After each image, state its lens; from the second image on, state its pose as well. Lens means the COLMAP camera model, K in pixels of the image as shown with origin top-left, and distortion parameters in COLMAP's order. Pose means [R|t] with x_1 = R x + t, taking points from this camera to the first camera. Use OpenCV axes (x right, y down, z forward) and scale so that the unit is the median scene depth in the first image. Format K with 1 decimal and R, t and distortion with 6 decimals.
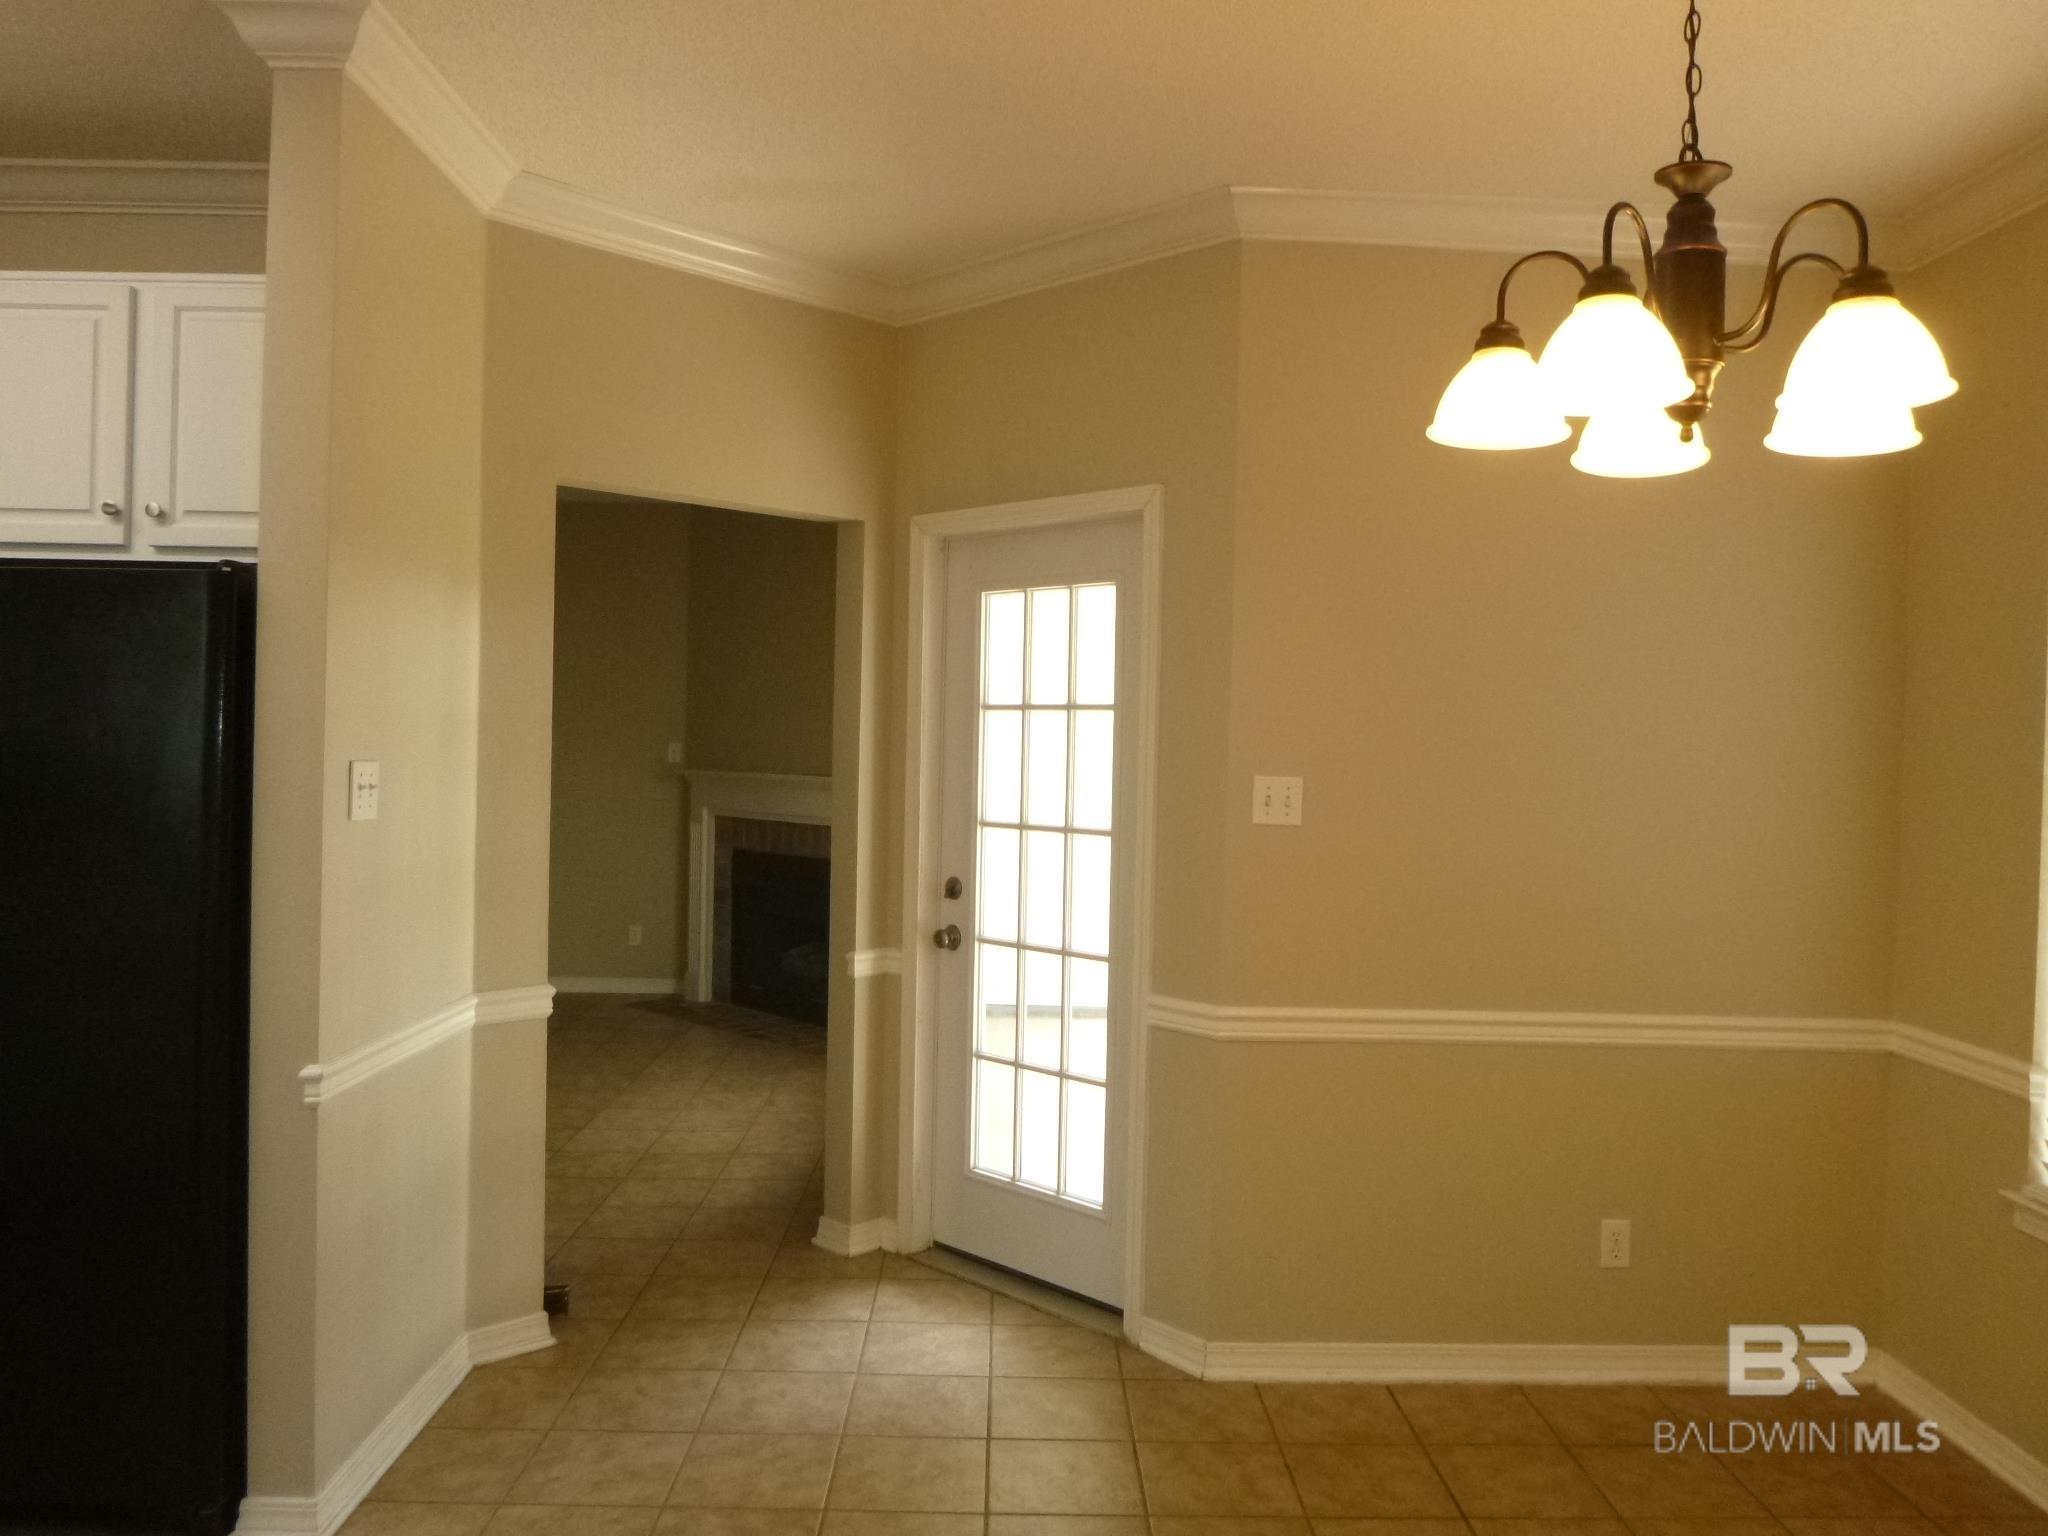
lens RADIAL K [[1545.7, 0, 1031.5], [0, 1545.7, 763.7], [0, 0, 1]] dist [-0.002167, -0.009975]
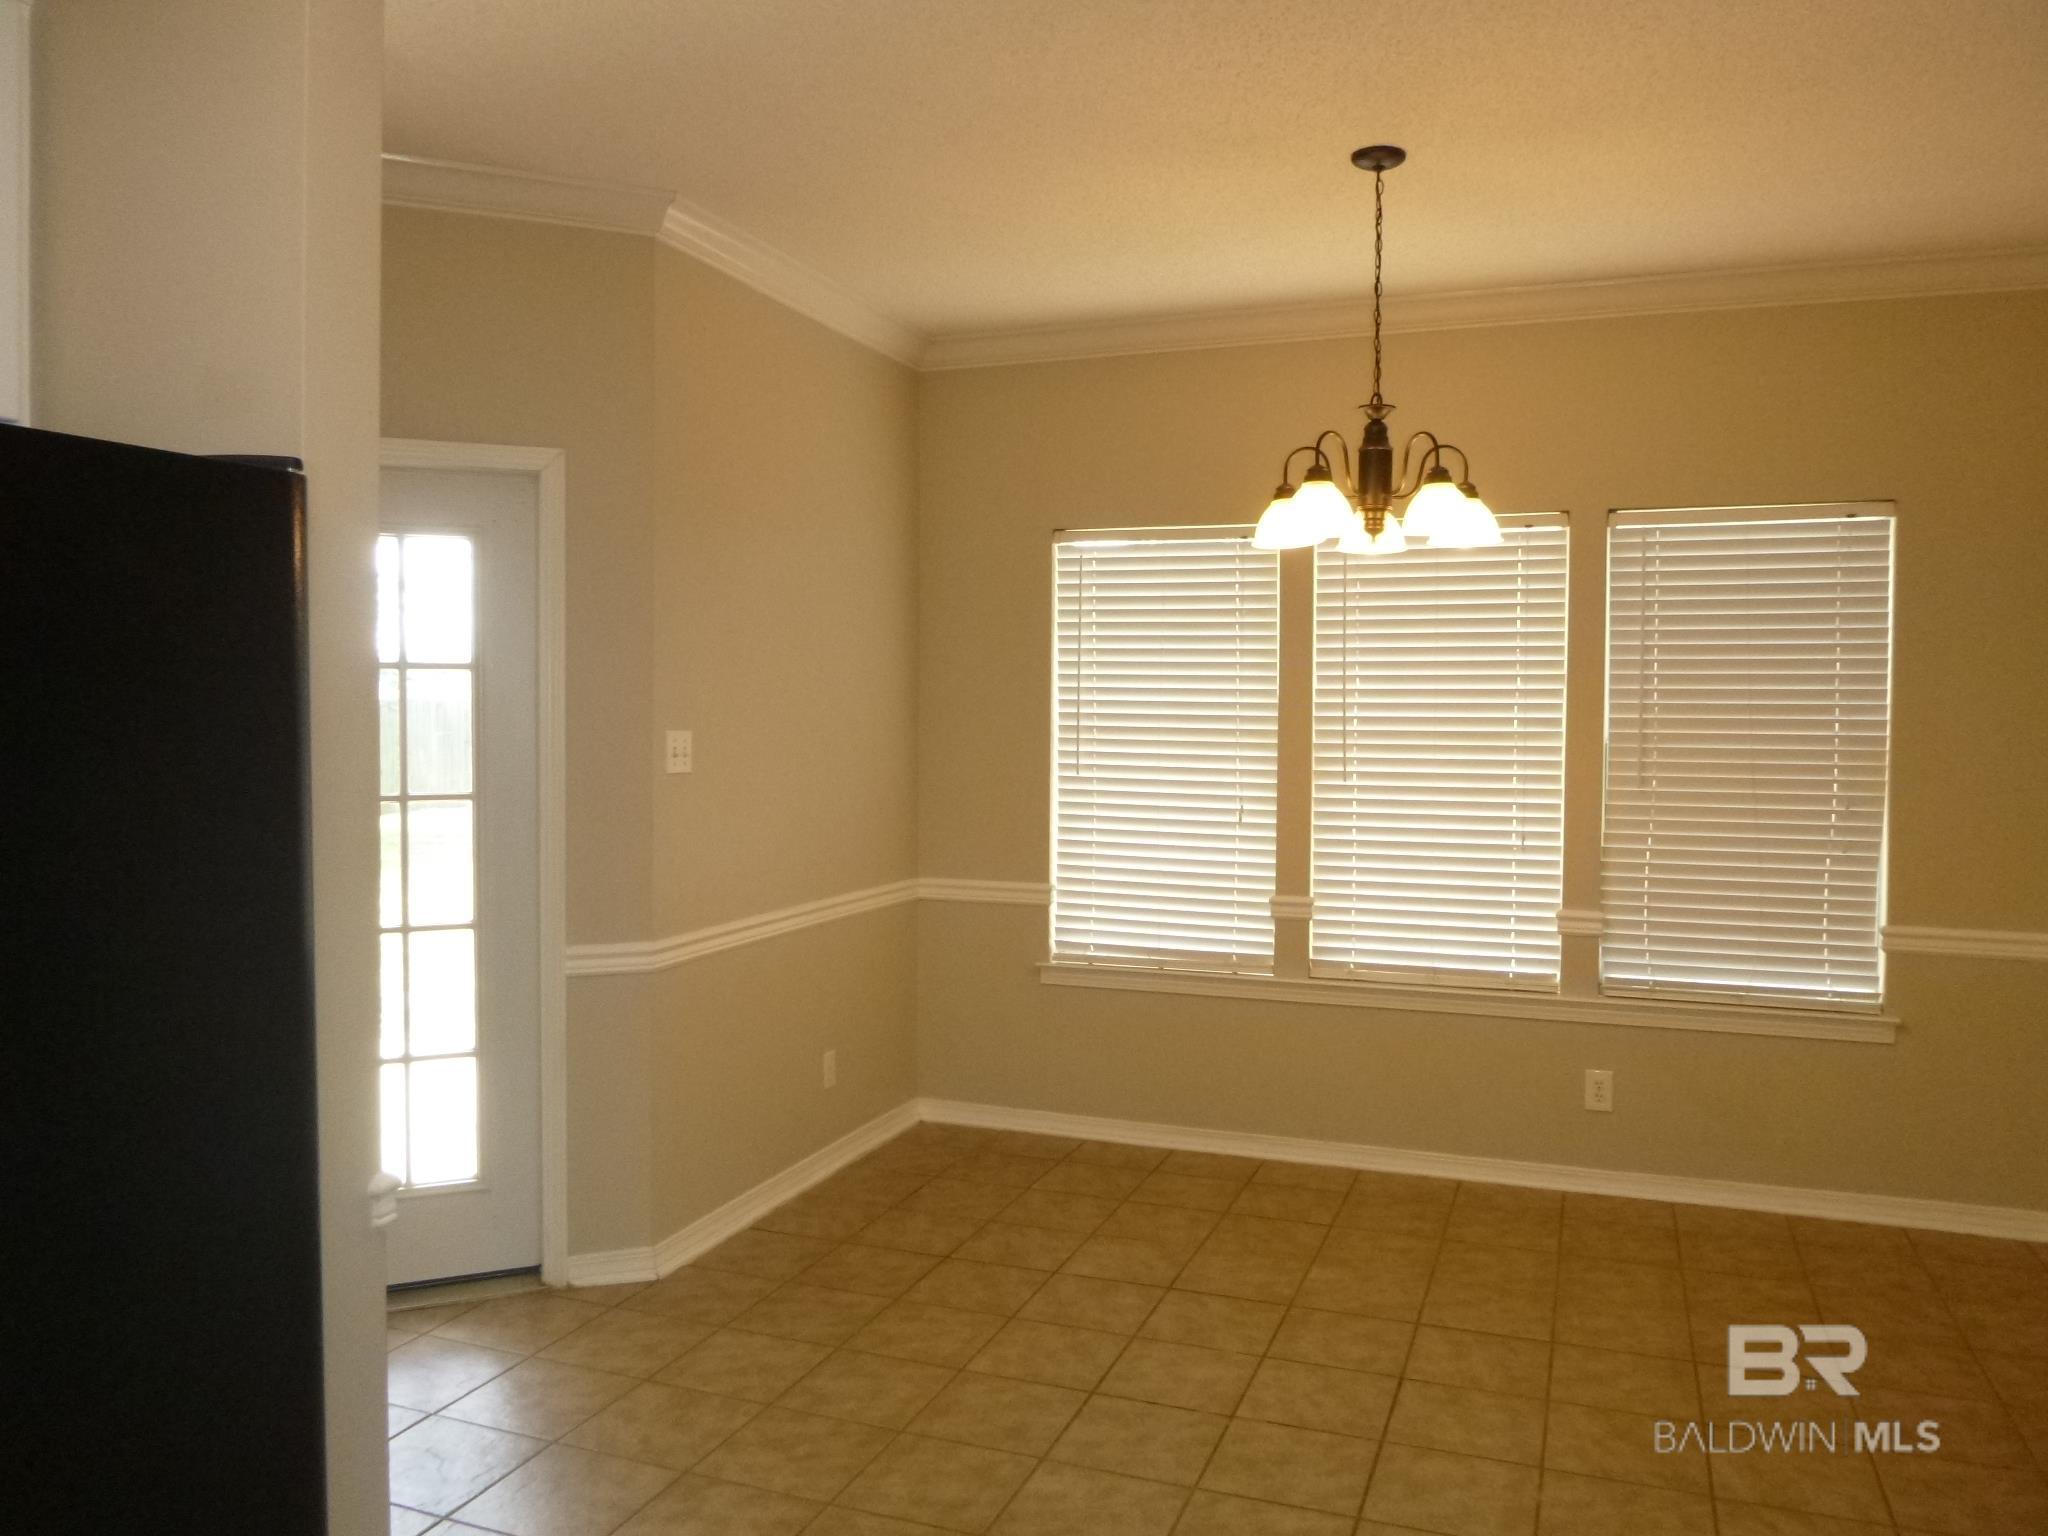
lens RADIAL K [[1545.7, 0, 1031.5], [0, 1545.7, 763.7], [0, 0, 1]] dist [-0.002167, -0.009975]
pose [[0.363149, -0.056297, 0.930029, -0.794630], [0.017738, 0.998410, 0.053510, -0.022756], [-0.931562, -0.002935, 0.363570, 0.351496]]
